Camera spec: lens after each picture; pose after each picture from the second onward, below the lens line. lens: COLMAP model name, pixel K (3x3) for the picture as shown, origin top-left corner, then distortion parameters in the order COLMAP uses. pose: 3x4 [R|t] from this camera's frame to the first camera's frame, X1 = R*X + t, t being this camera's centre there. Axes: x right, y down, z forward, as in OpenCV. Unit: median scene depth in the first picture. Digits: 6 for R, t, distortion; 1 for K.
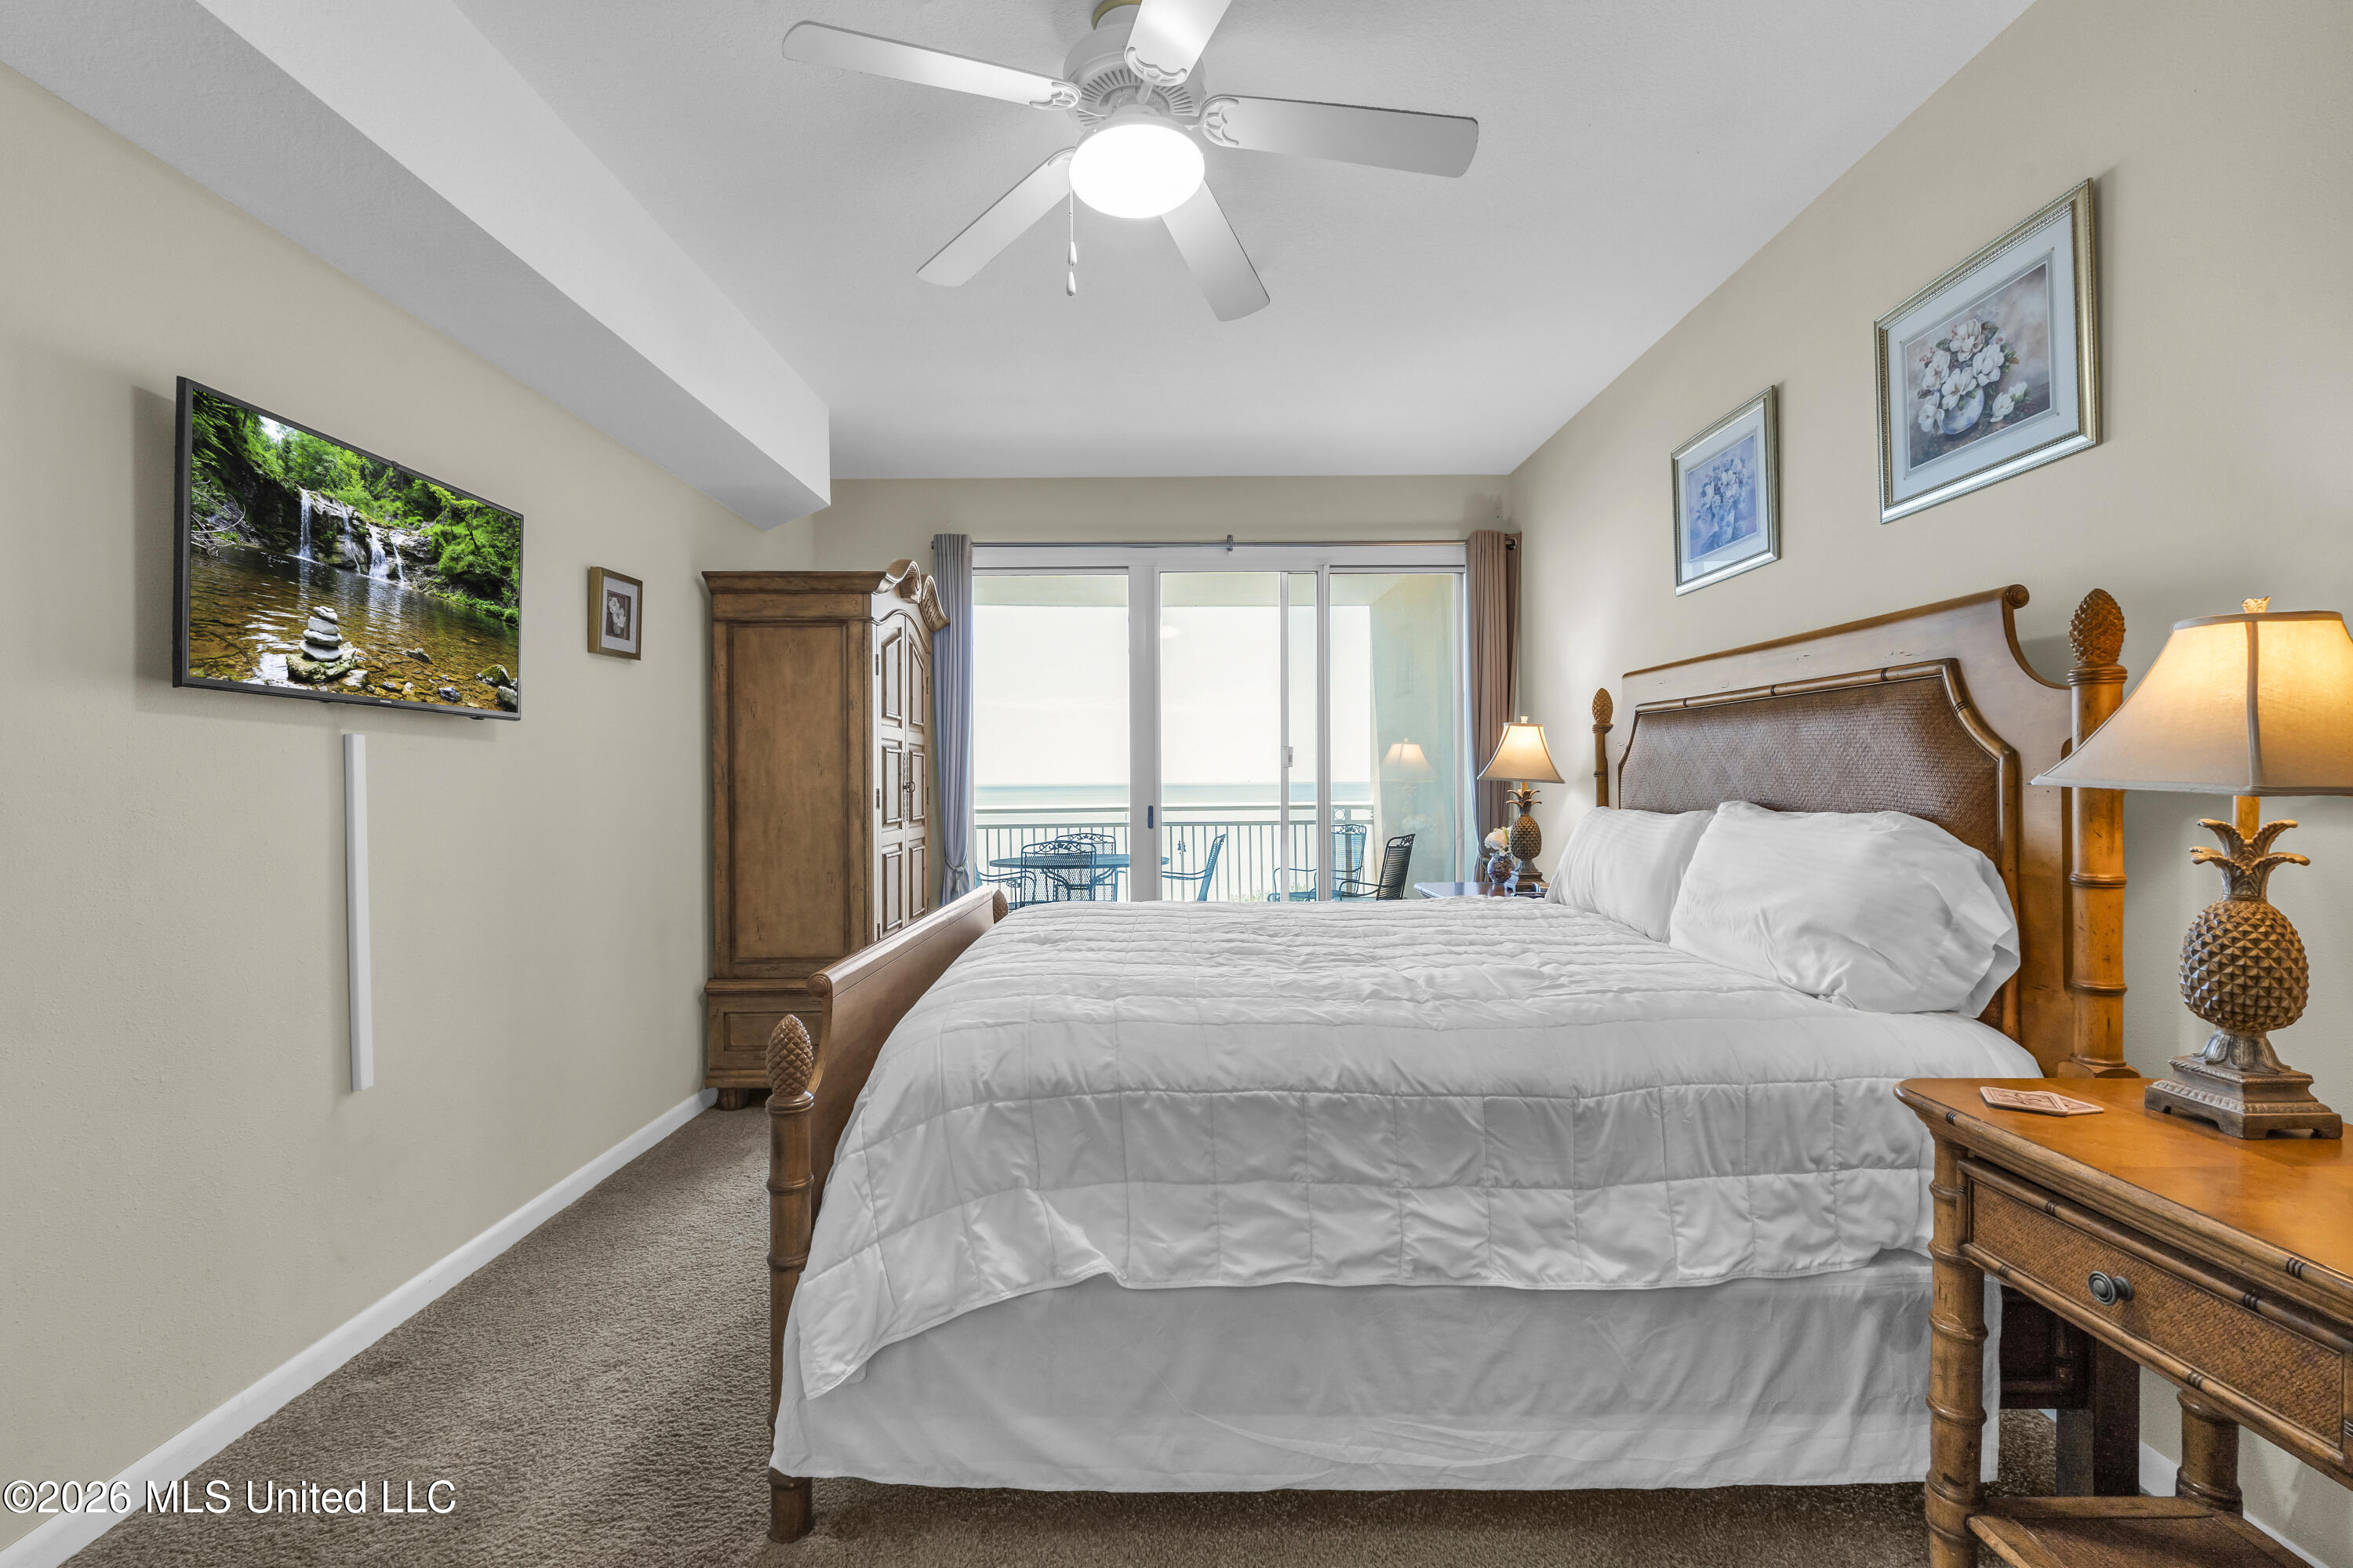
lens RADIAL K [[1046.5, 0, 1166.2], [0, 1046.5, 787.8], [0, 0, 1]] dist [-0.001884, -0.000440]
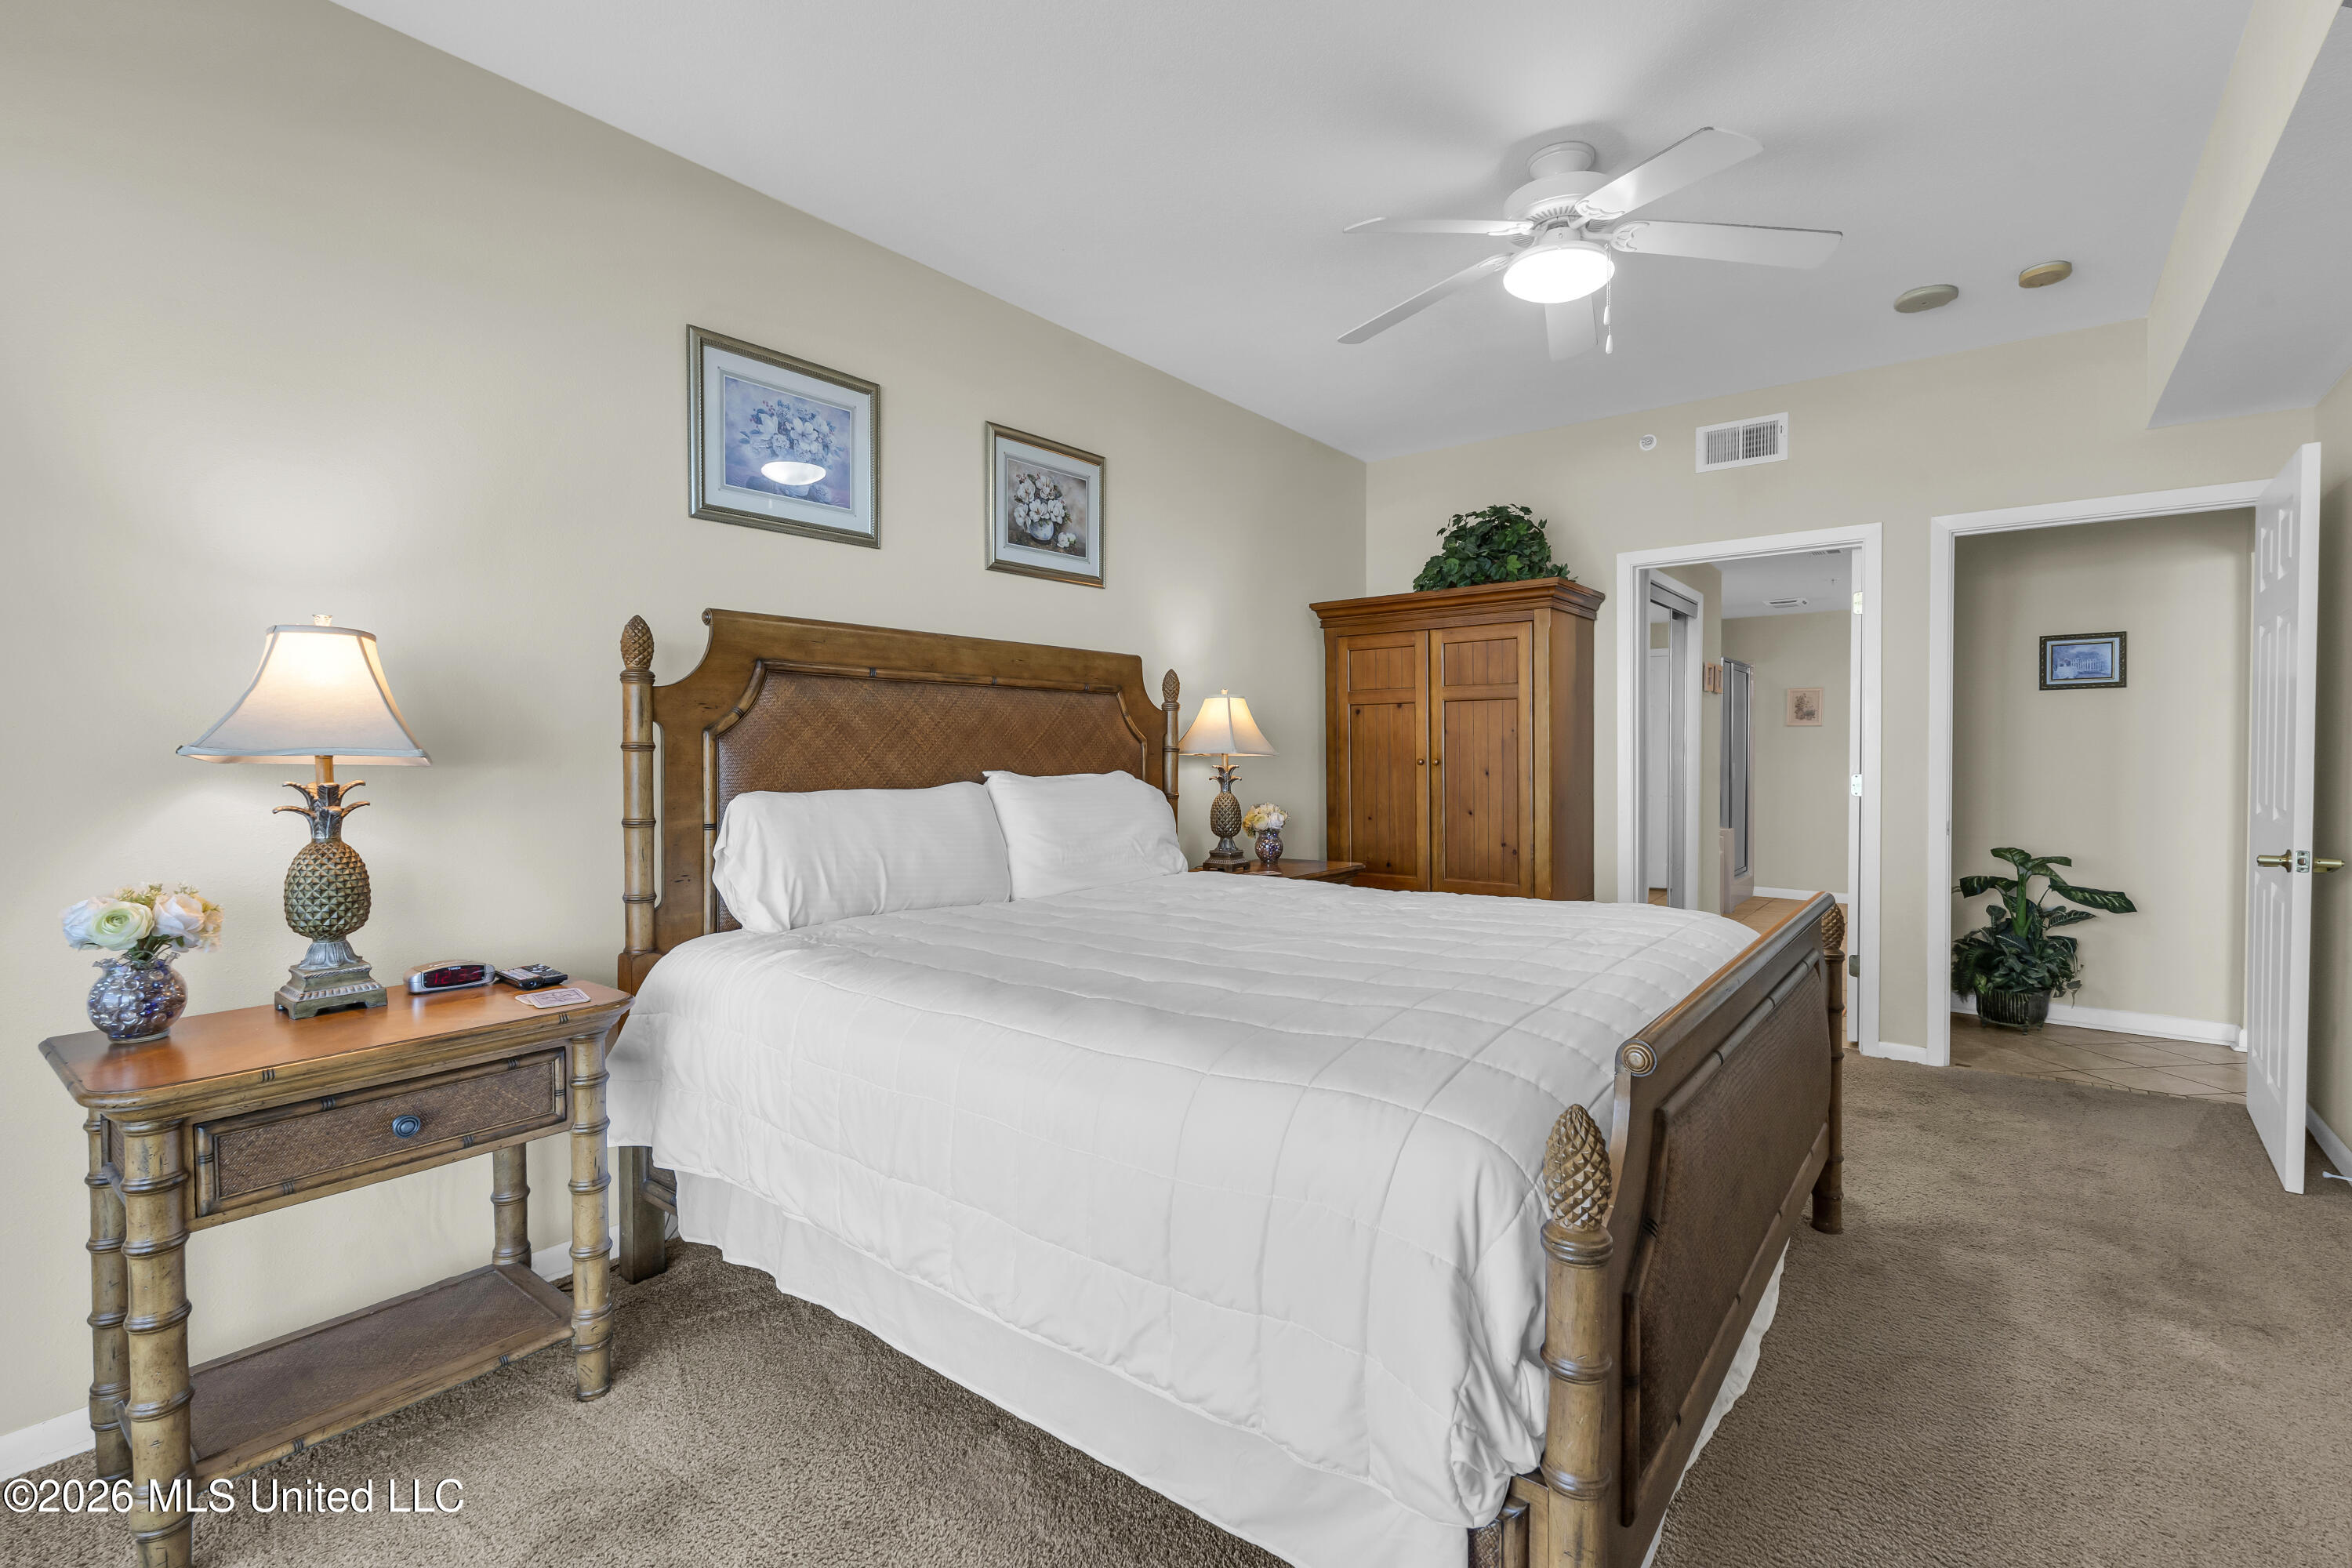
lens RADIAL K [[1046.0, 0, 1165.7], [0, 1046.0, 787.8], [0, 0, 1]] dist [-0.001884, -0.000440]
pose [[-0.767205, -0.002972, 0.641395, -0.444217], [0.017902, 0.999500, 0.026044, 0.006129], [-0.641152, 0.031464, -0.766769, 2.186377]]
